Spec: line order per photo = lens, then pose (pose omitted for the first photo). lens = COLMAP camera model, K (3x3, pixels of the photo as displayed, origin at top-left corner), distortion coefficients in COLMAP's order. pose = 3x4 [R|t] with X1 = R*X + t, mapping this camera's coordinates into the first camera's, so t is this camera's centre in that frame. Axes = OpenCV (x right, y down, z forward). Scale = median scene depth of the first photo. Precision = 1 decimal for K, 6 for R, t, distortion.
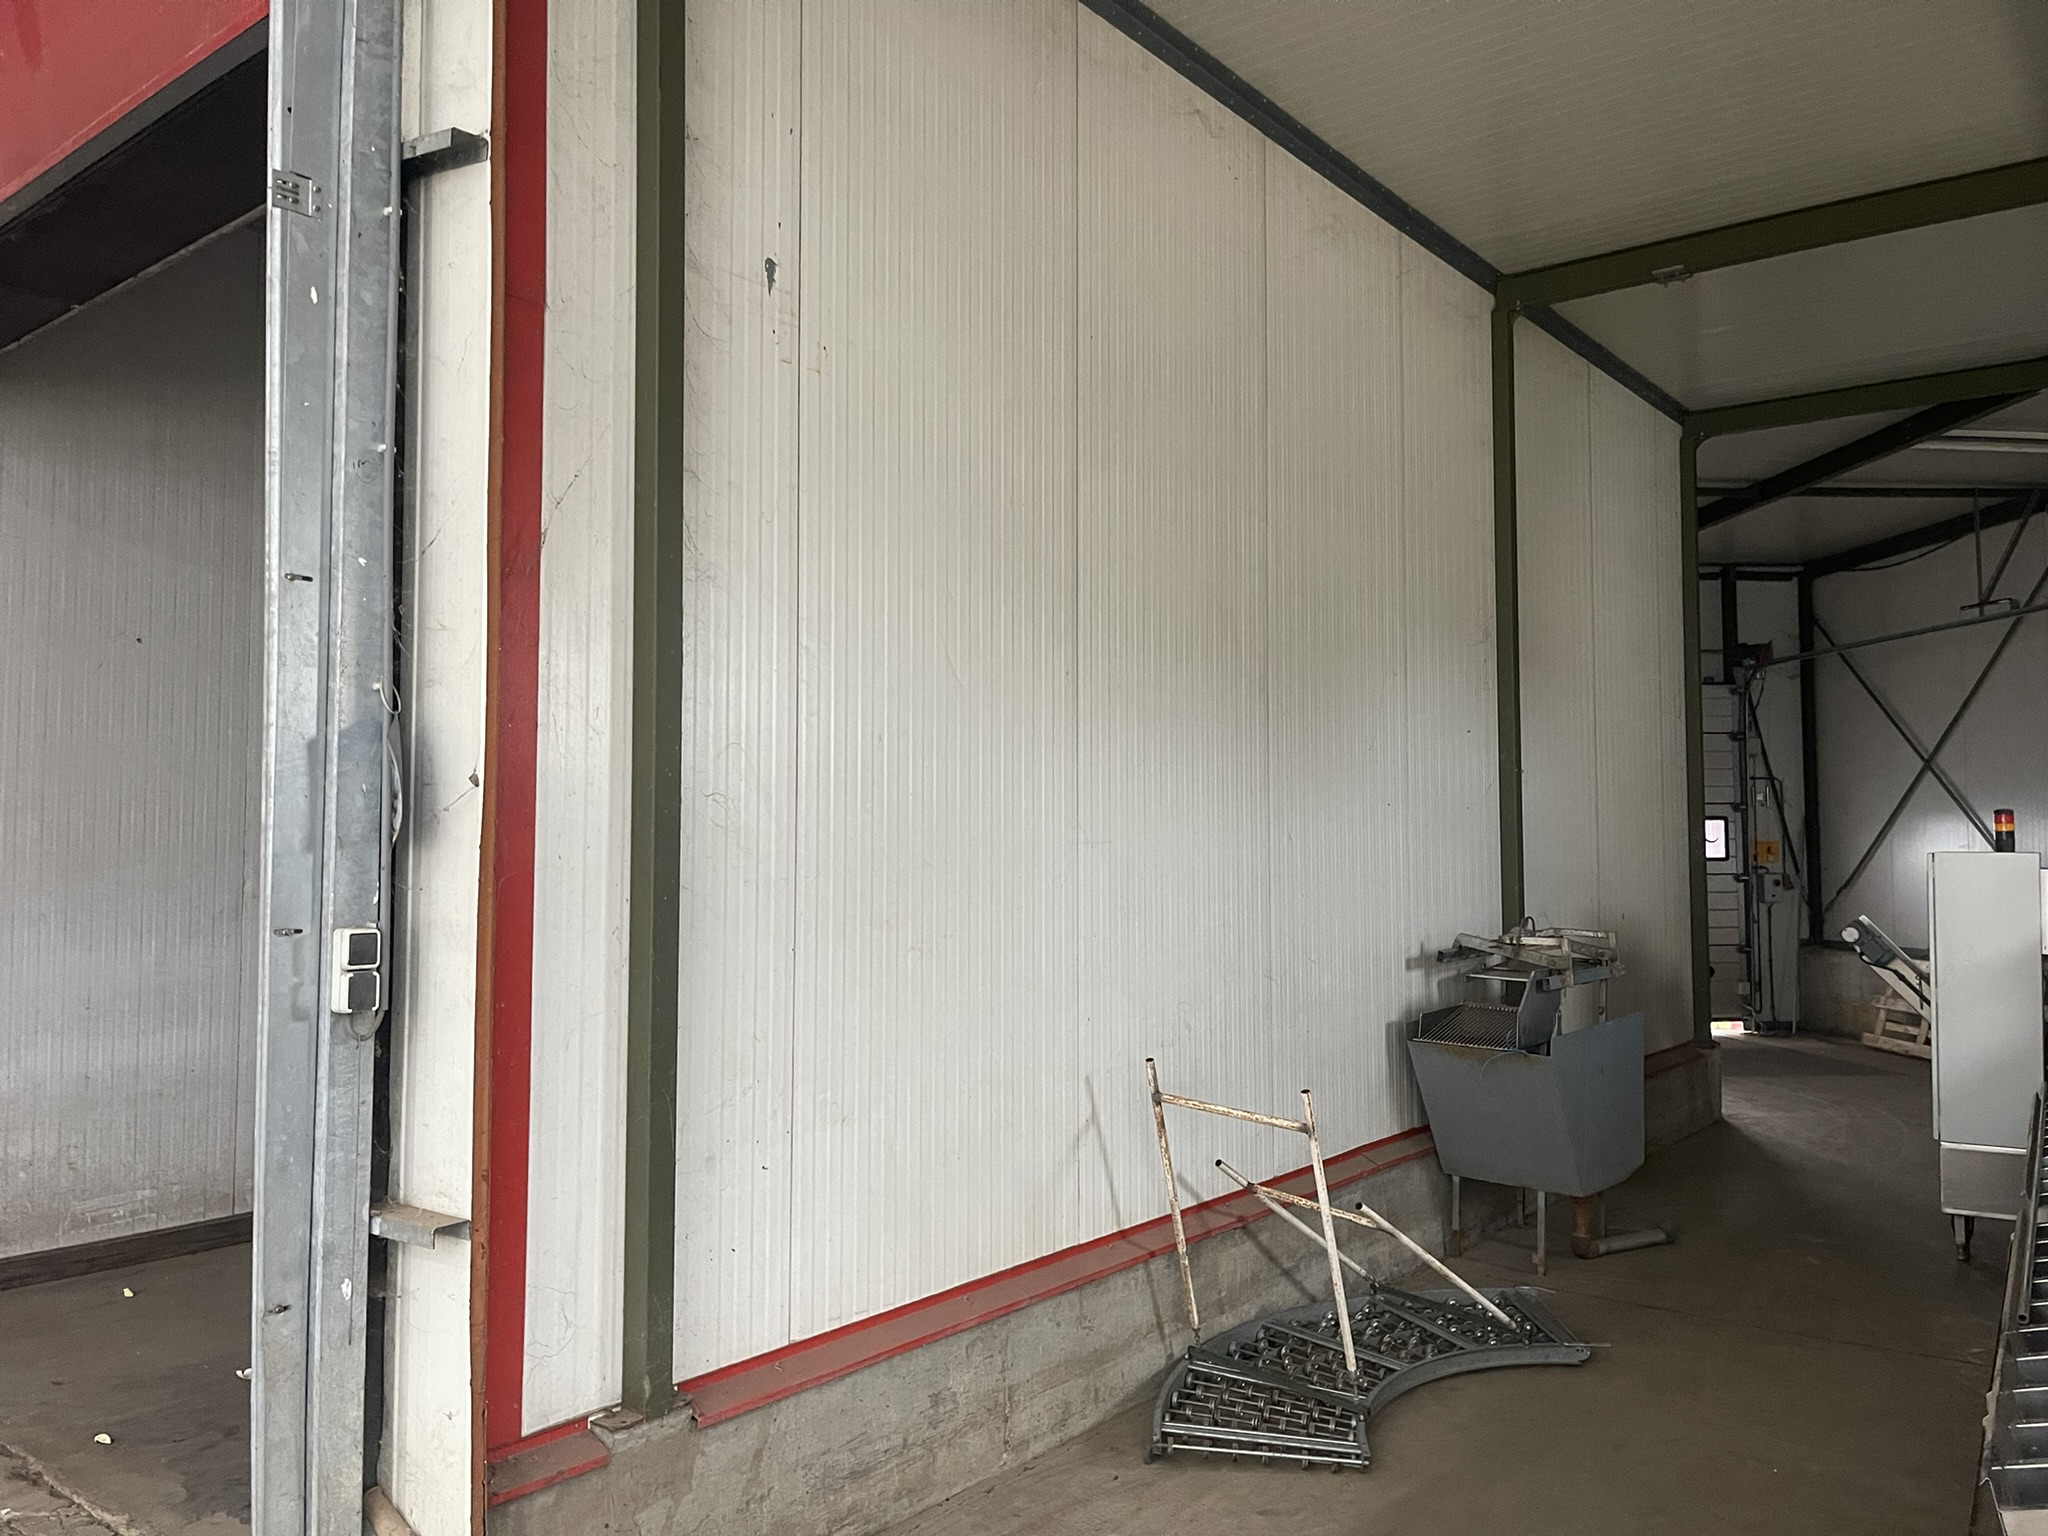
lens RADIAL K [[1537.8, 0, 1010.9], [0, 1537.8, 758.4], [0, 0, 1]] dist [0.046963, -0.066232]
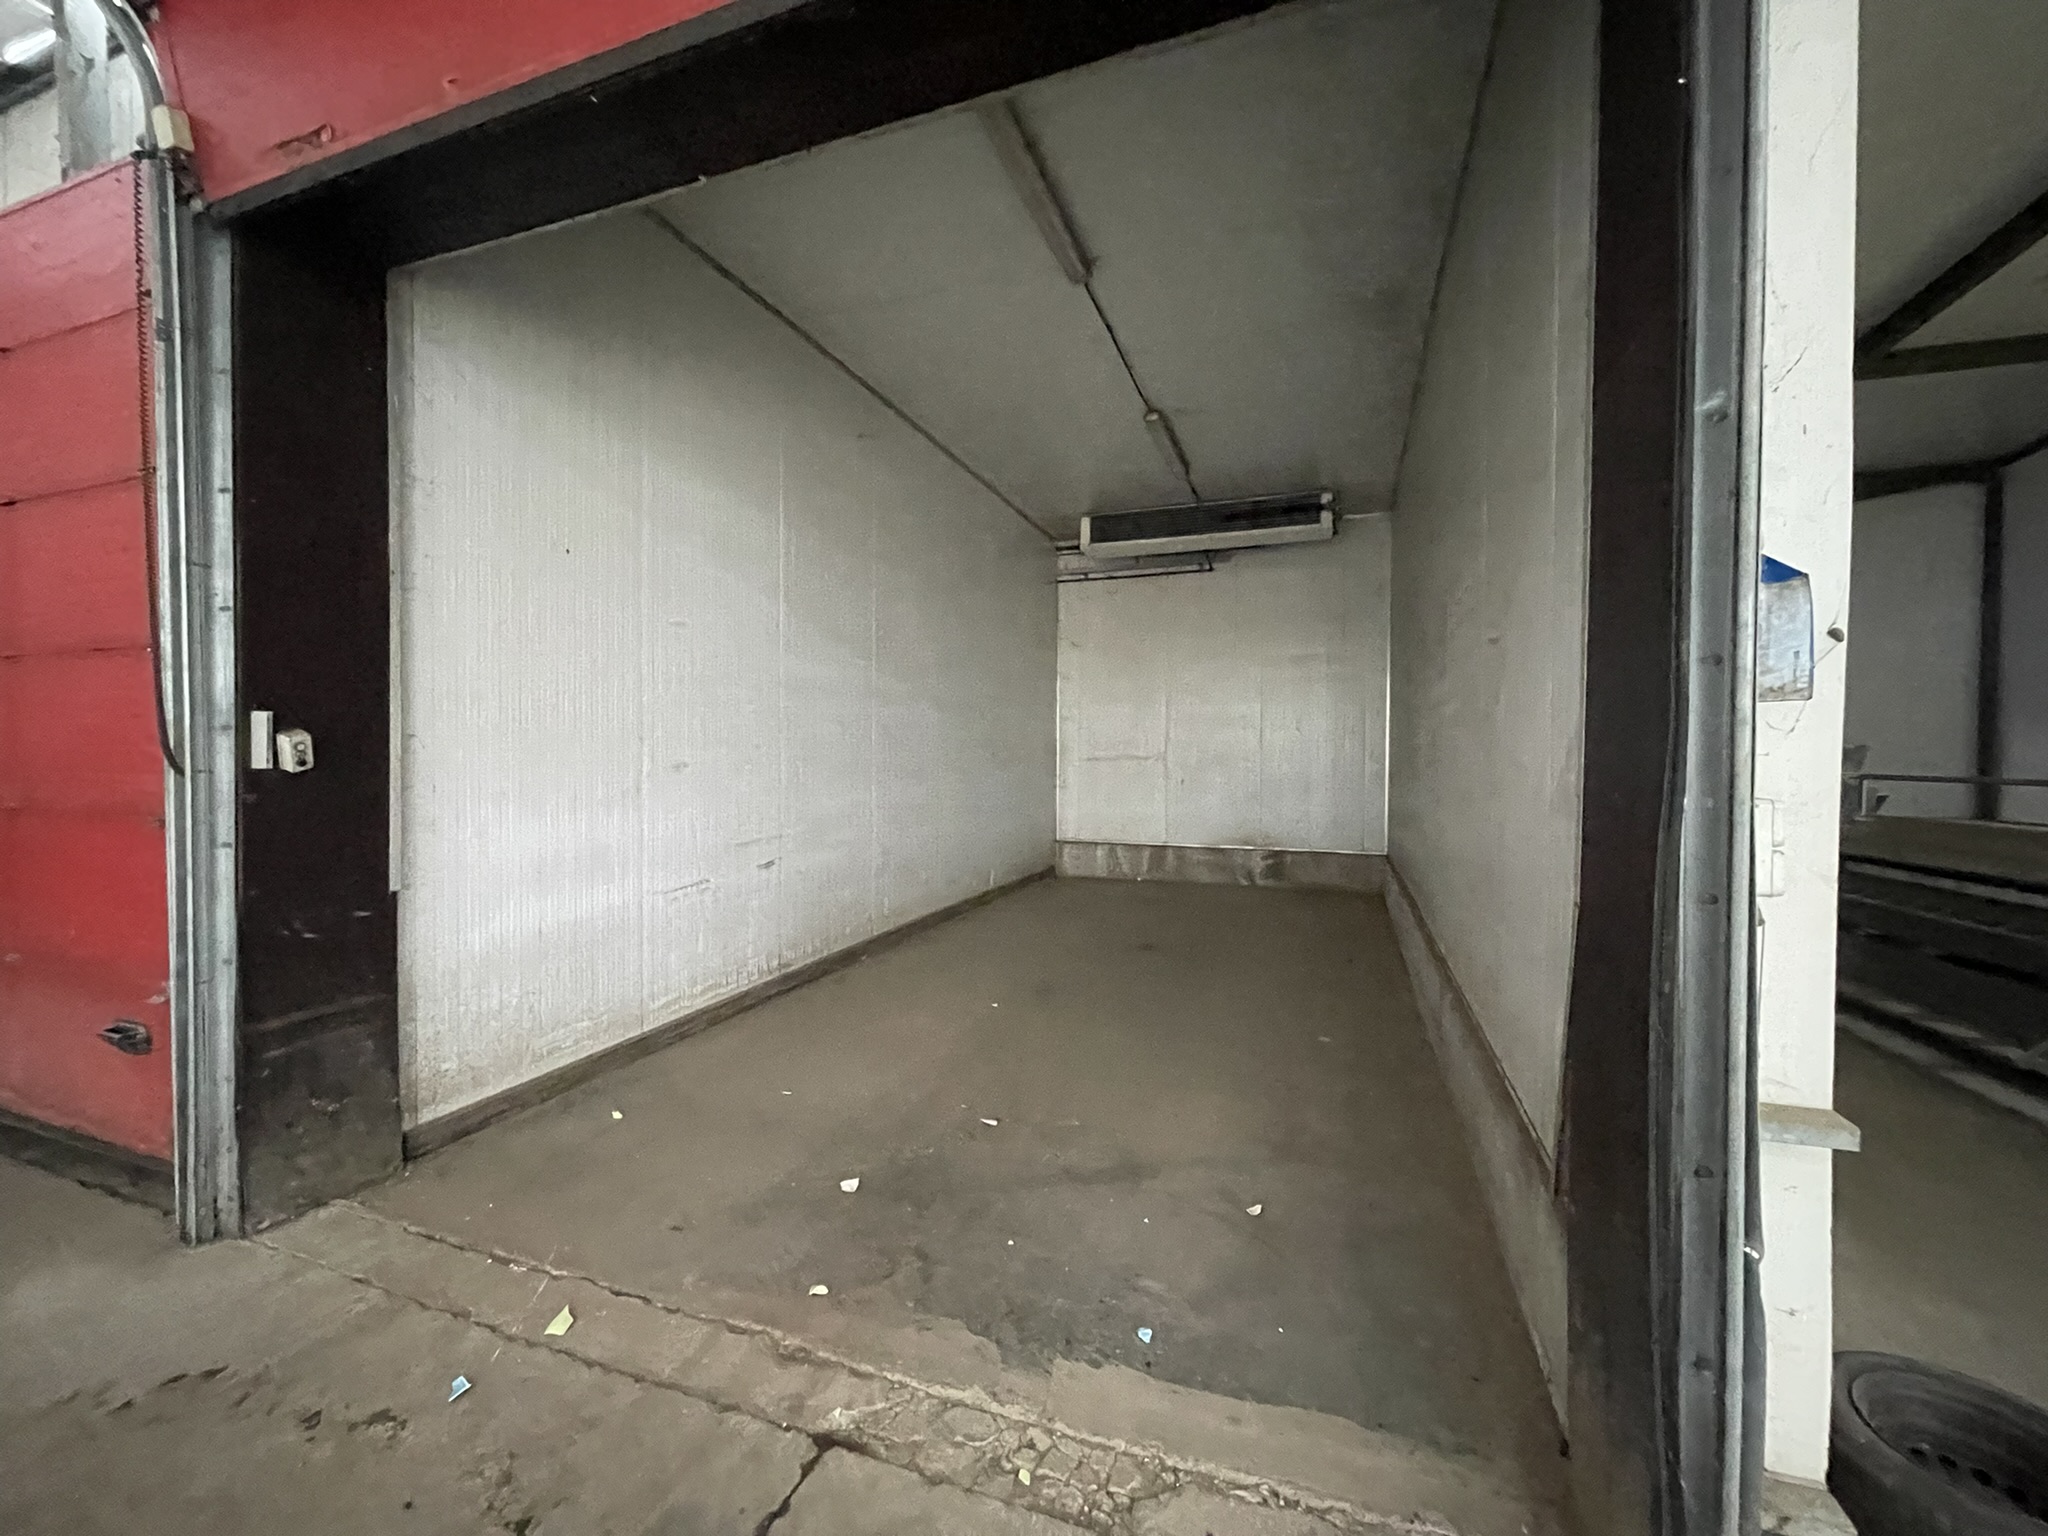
lens RADIAL K [[813.8, 0, 1032.5], [0, 813.8, 767.1], [0, 0, 1]] dist [-0.006079, 0.000098]
pose [[0.946799, 0.001369, 0.321823, -0.433332], [-0.025508, 0.997164, 0.070804, 0.032023], [-0.320813, -0.075246, 0.944149, 0.321046]]
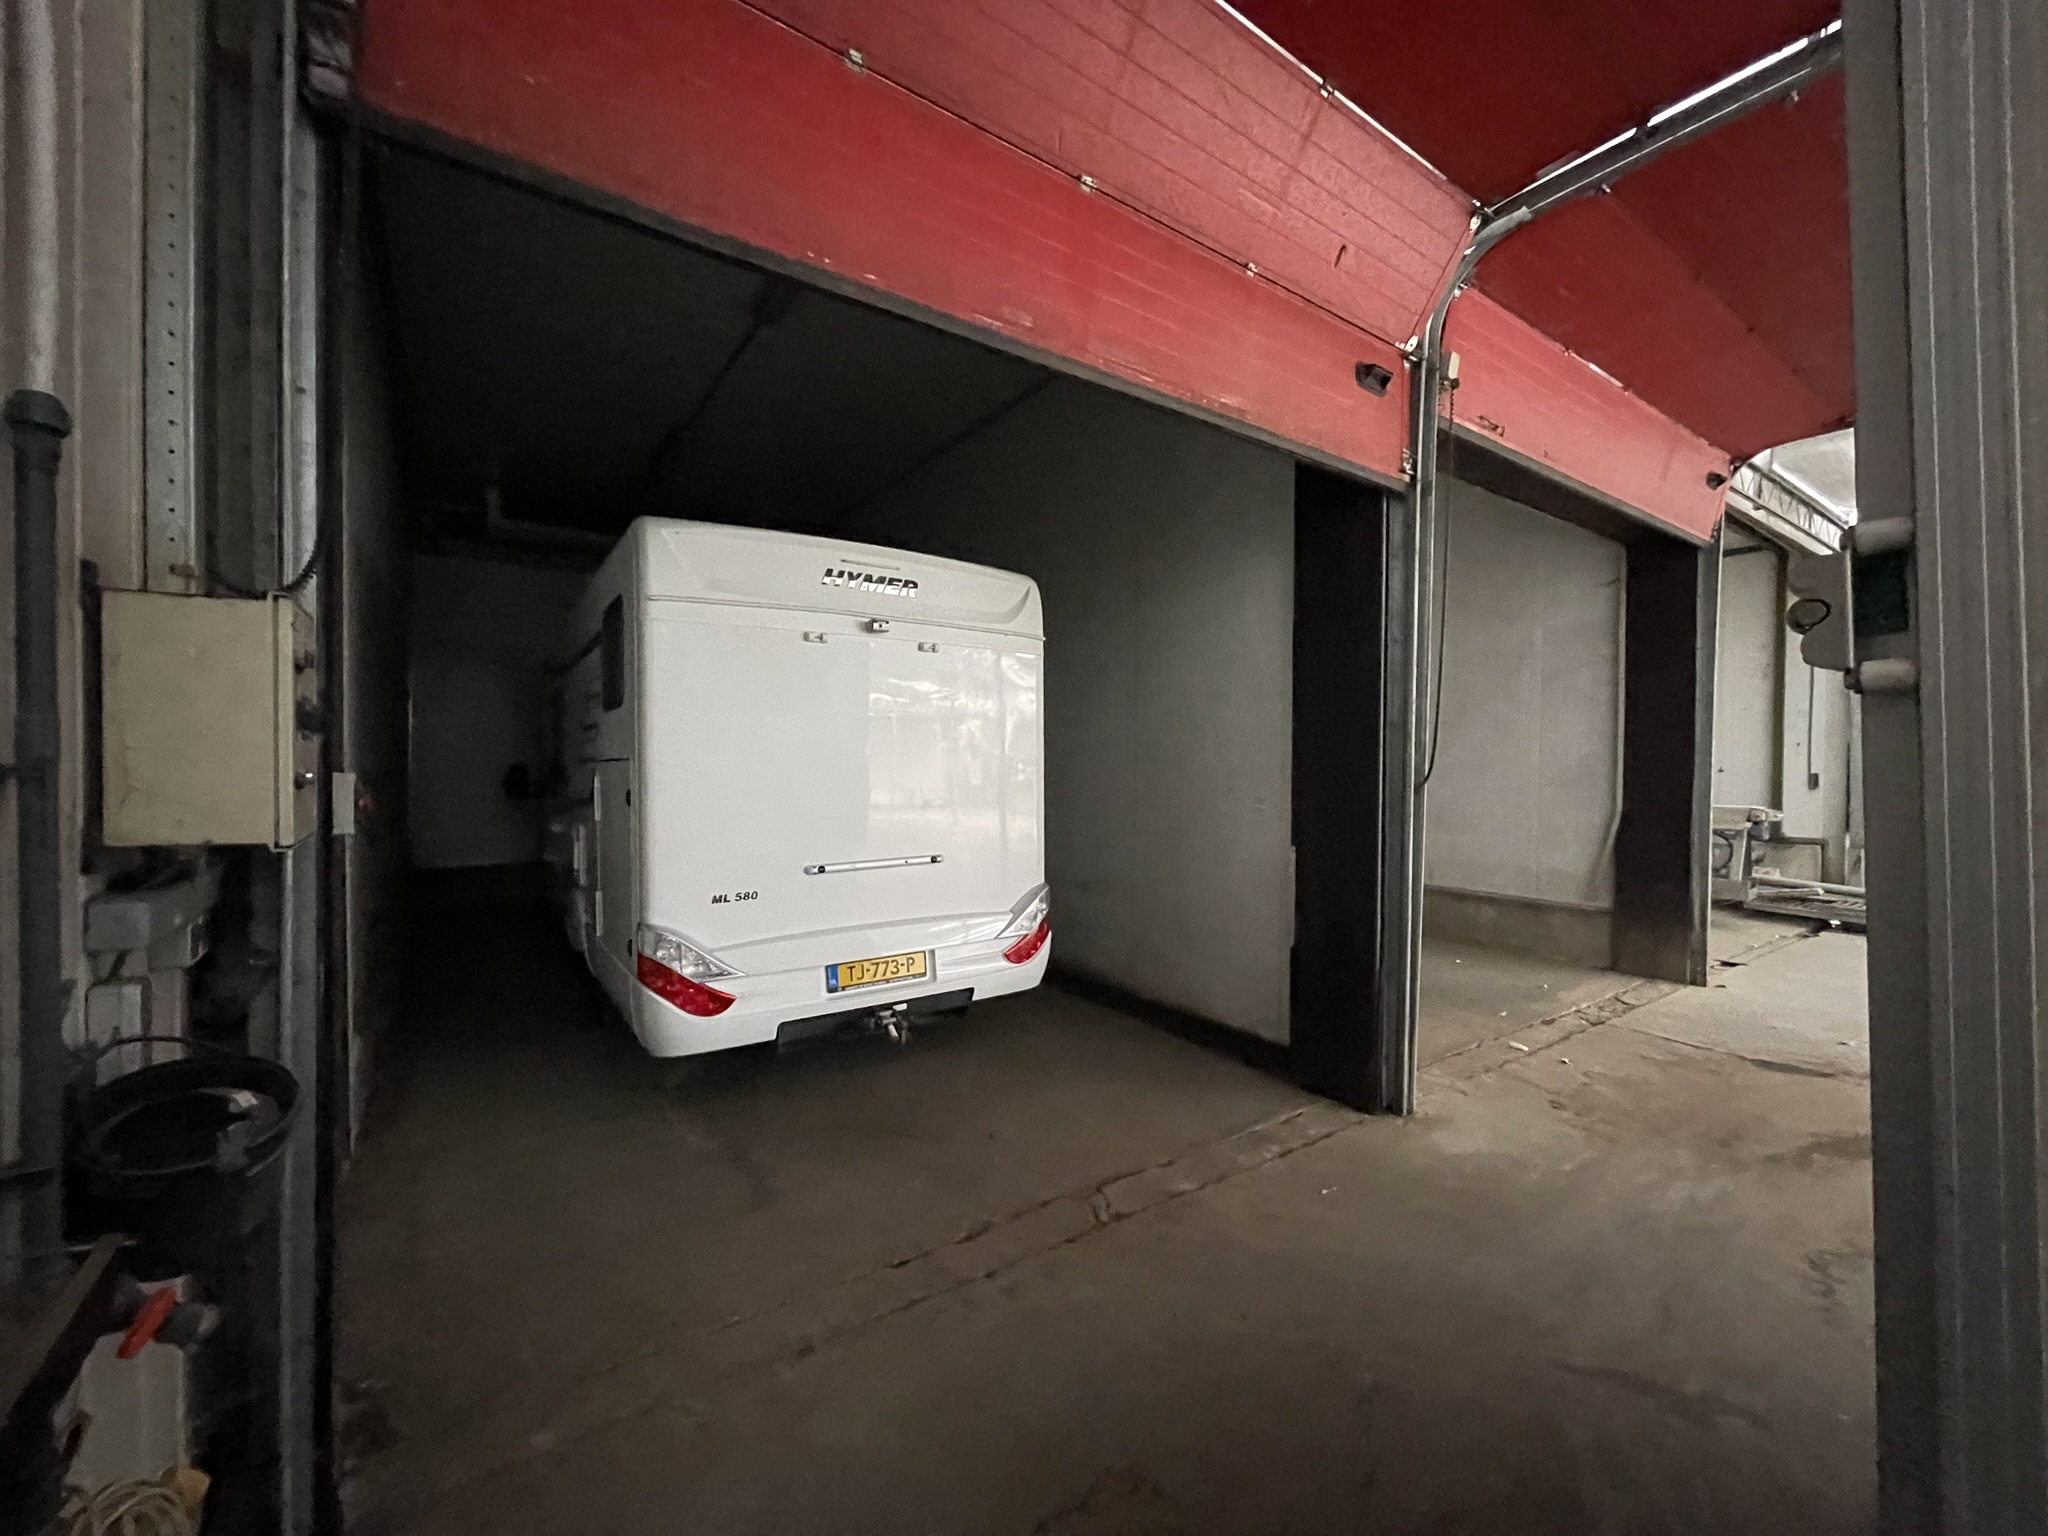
lens RADIAL K [[813.8, 0, 1032.5], [0, 813.8, 767.1], [0, 0, 1]] dist [-0.006079, 0.000098]
pose [[0.274469, -0.009263, 0.961551, -1.355366], [-0.071665, 0.996976, 0.030060, 0.057348], [-0.958922, -0.077161, 0.272975, 0.954075]]
